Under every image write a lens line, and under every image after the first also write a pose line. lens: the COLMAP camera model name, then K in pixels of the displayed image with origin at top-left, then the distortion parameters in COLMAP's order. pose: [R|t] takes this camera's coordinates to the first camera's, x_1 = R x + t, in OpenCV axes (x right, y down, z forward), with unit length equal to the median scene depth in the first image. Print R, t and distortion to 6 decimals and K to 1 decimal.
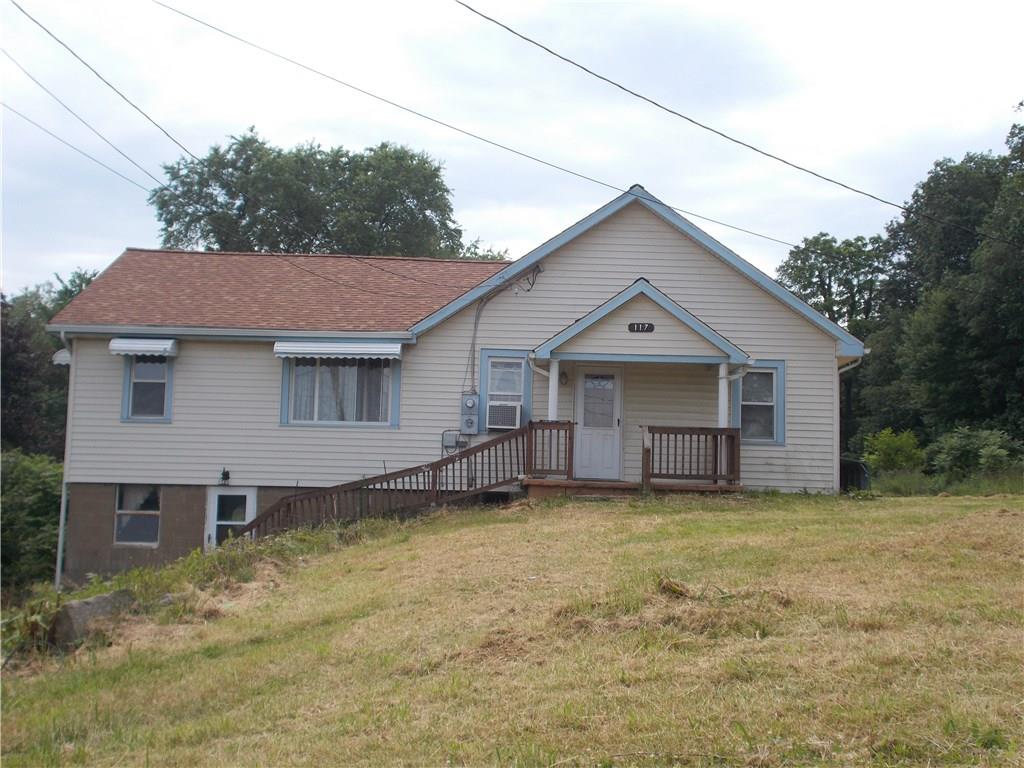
lens RADIAL K [[1322.8, 0, 512.8], [0, 1322.8, 387.1], [0, 0, 1]] dist [0.116981, 0.000000]
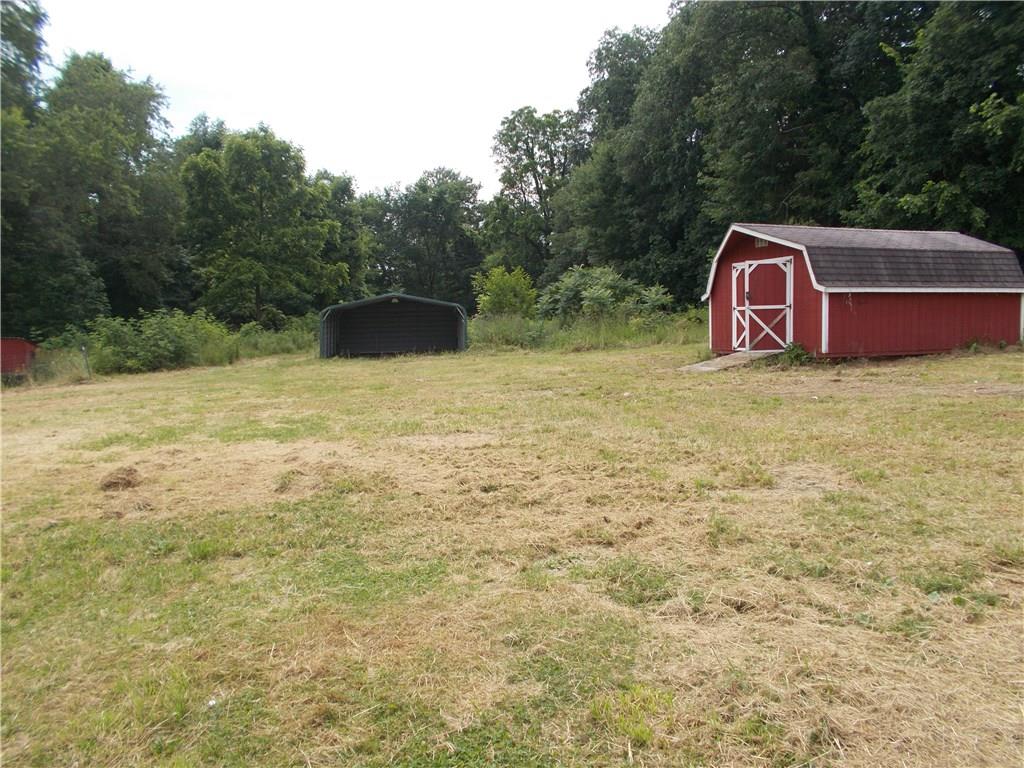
lens RADIAL K [[767.4, 0, 511.8], [0, 767.4, 382.2], [0, 0, 1]] dist [-0.025276, 0.005846]
pose [[0.992749, -0.016298, 0.119099, 0.165240], [-0.004780, 0.984631, 0.174584, 0.012771], [-0.120114, -0.173887, 0.977413, 0.351221]]
